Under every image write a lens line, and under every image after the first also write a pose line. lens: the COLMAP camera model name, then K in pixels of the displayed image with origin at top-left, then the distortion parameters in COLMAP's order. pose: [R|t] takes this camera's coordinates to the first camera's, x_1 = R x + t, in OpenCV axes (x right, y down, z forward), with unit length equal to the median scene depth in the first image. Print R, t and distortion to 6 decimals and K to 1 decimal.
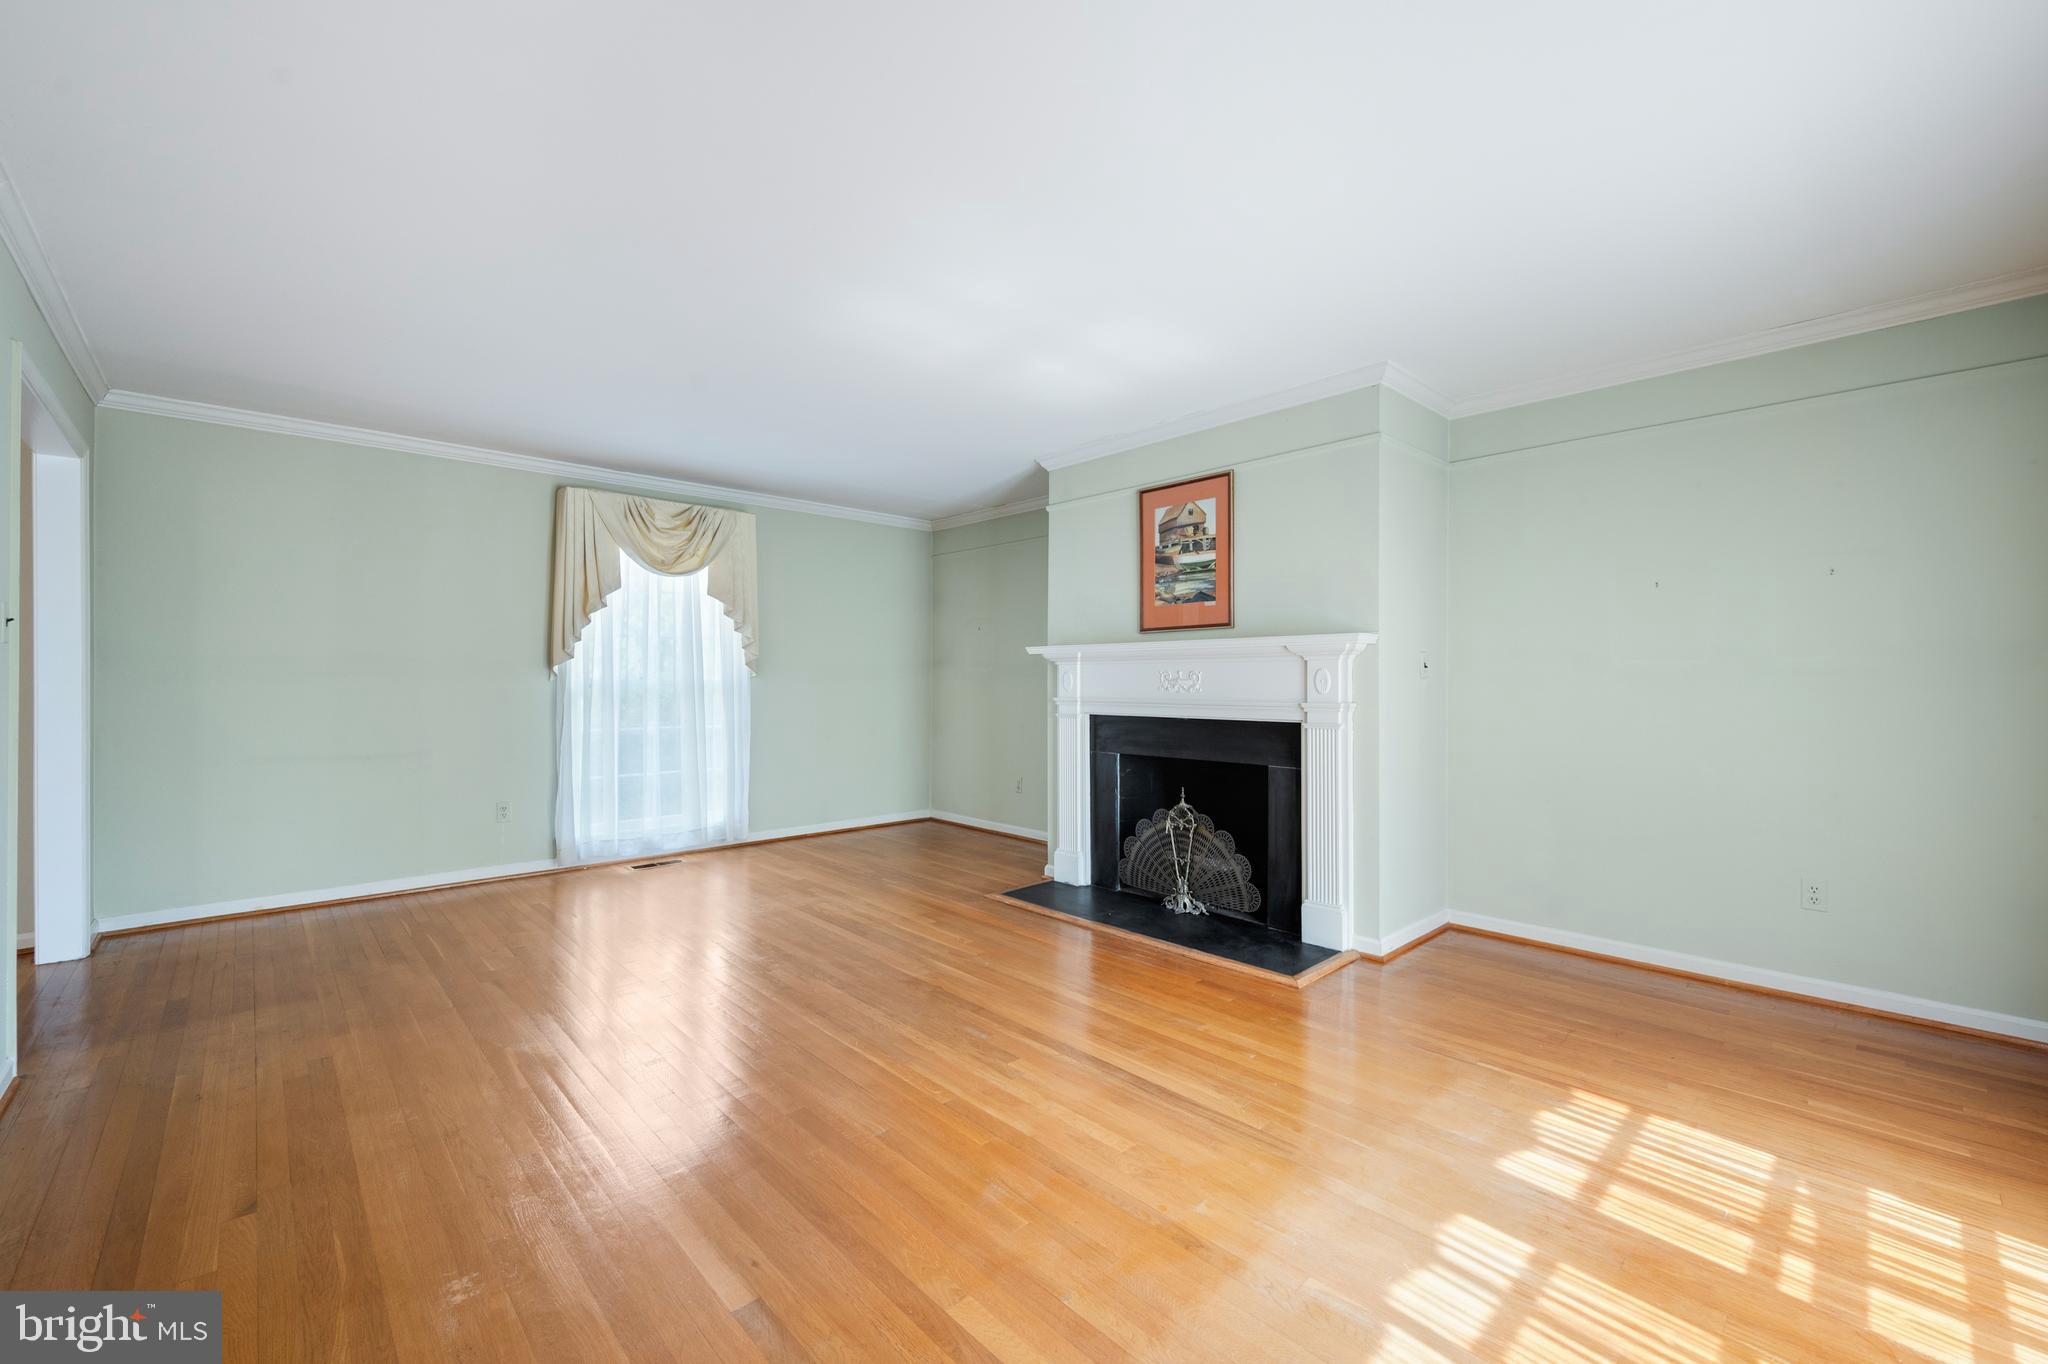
lens RADIAL K [[846.3, 0, 1028.4], [0, 846.3, 682.2], [0, 0, 1]] dist [0.000806, -0.000030]
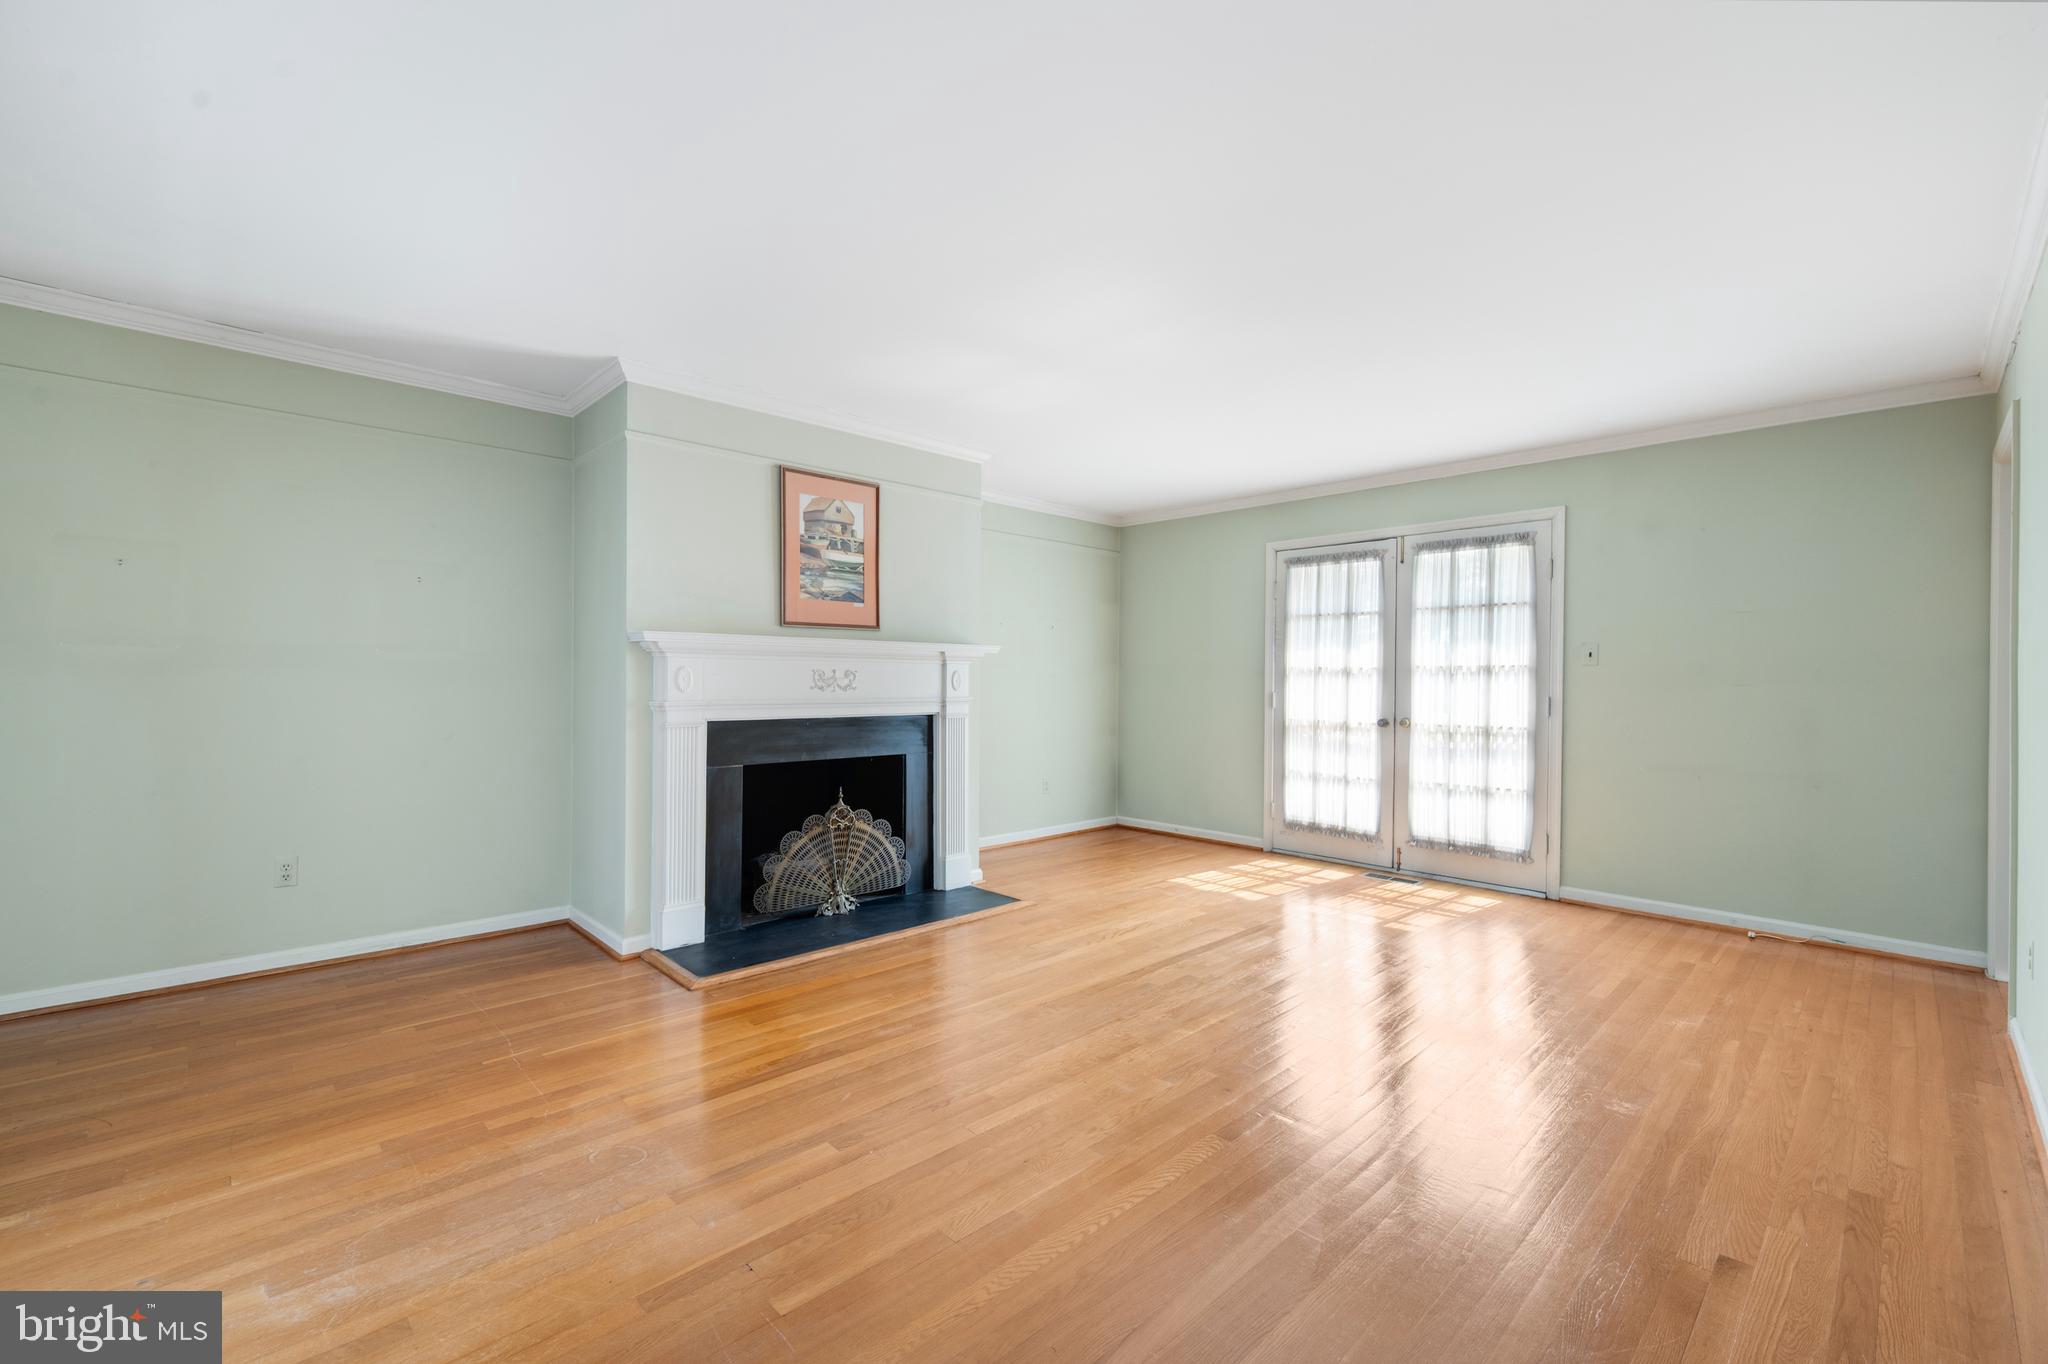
lens RADIAL K [[846.3, 0, 1028.4], [0, 846.3, 682.2], [0, 0, 1]] dist [0.000806, -0.000030]
pose [[-0.016106, -0.002586, 0.999867, -0.812132], [-0.003946, 0.999989, 0.002522, -0.001927], [-0.999863, -0.003905, -0.016116, 0.797703]]
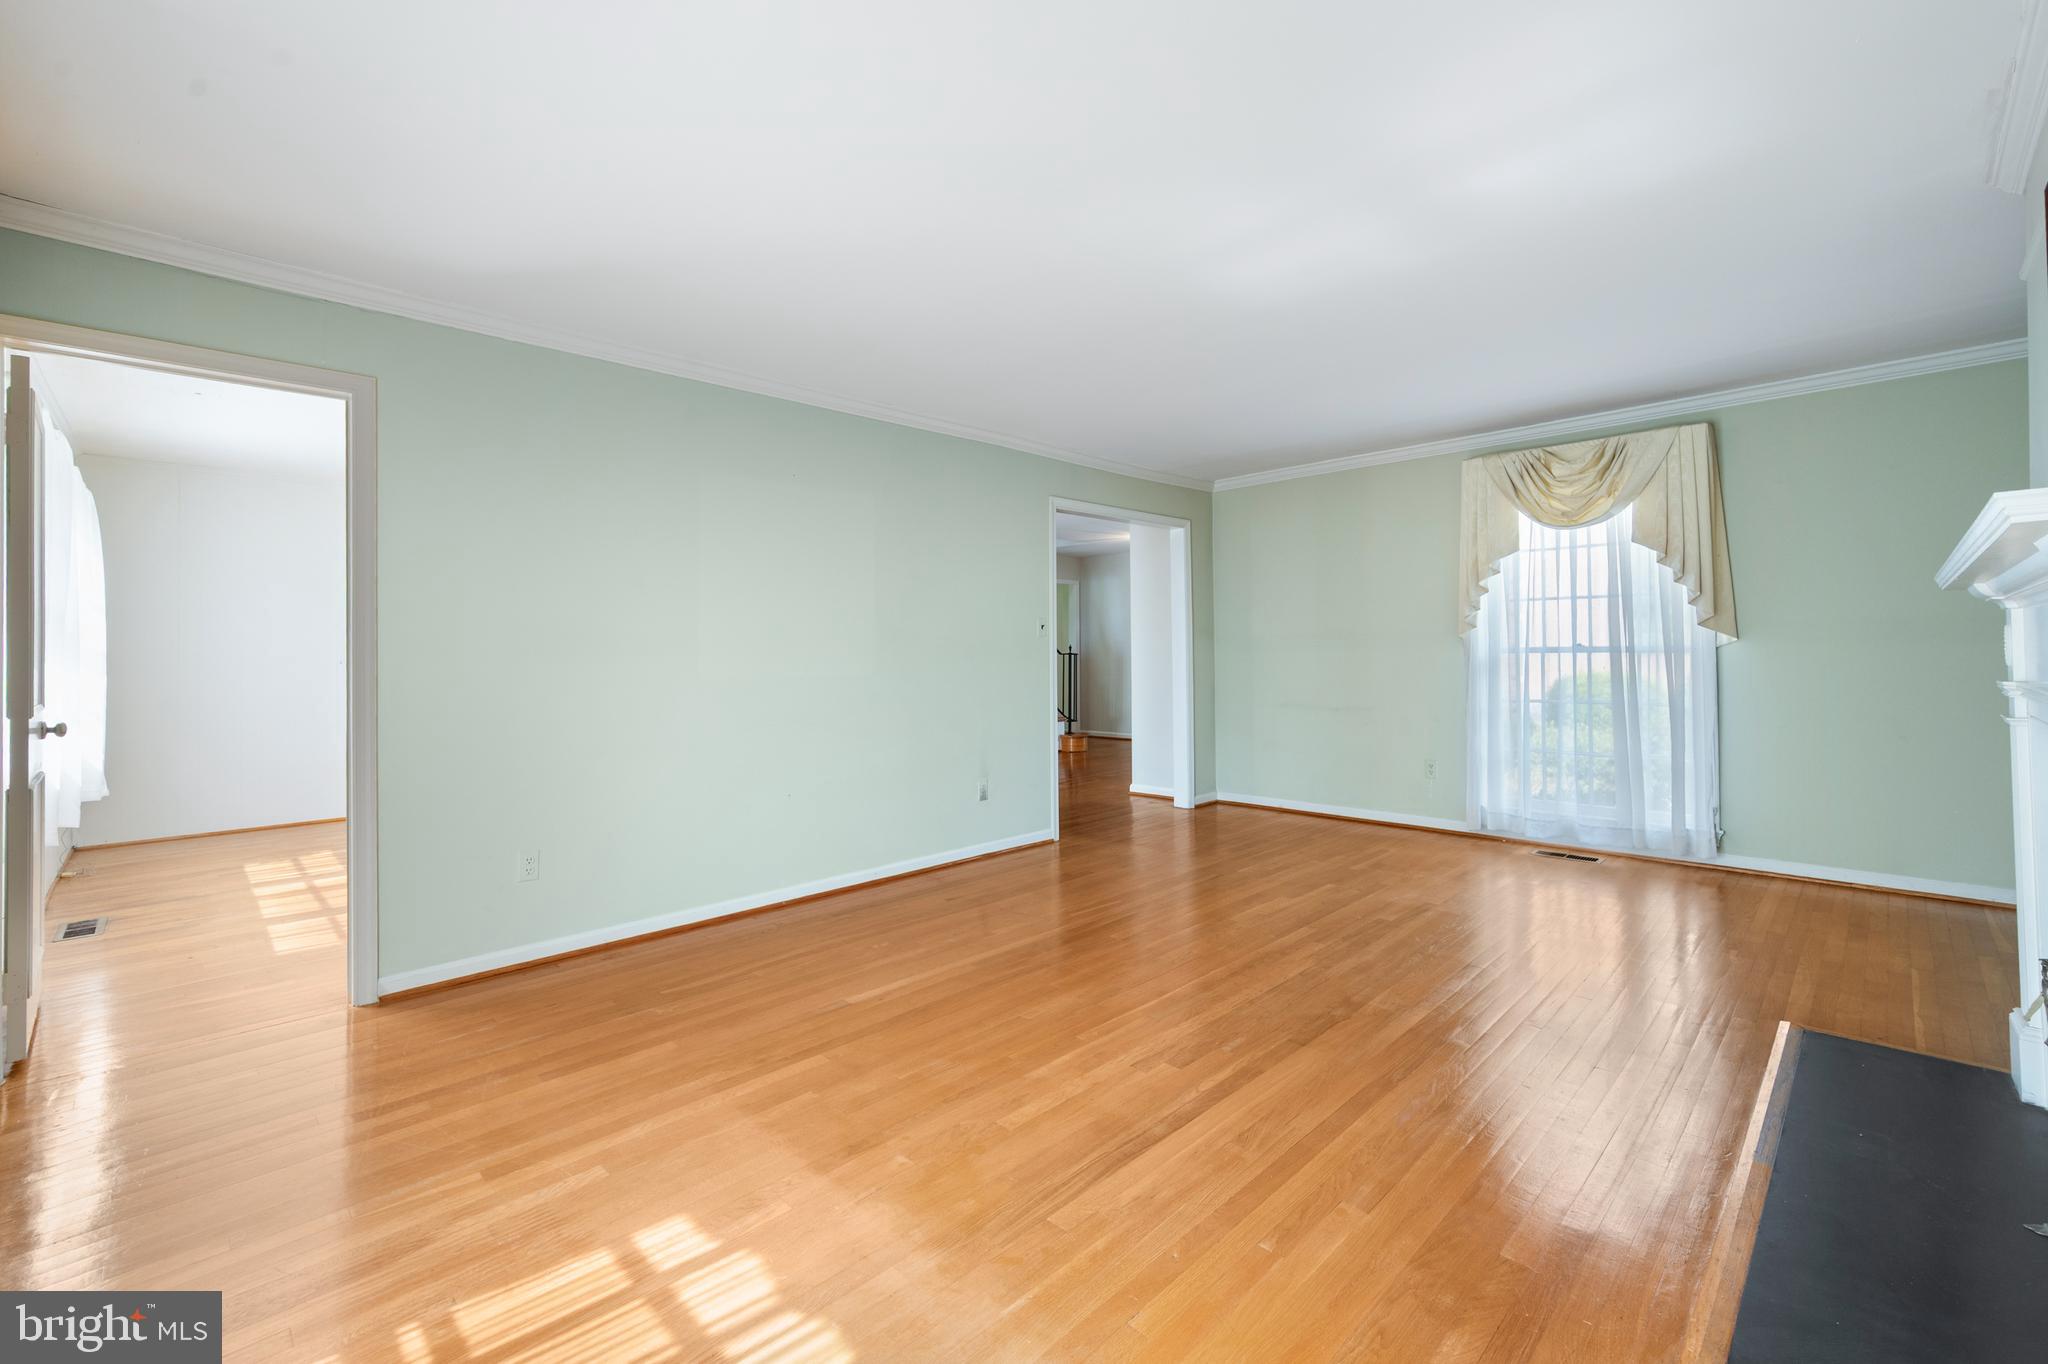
lens RADIAL K [[877.1, 0, 1017.1], [0, 877.1, 640.2], [0, 0, 1]] dist [0.000137, -0.000242]
pose [[0.002630, -0.011878, -0.999926, 0.592893], [0.008540, 0.999893, -0.011856, -0.004833], [0.999960, -0.008508, 0.002731, 0.521273]]
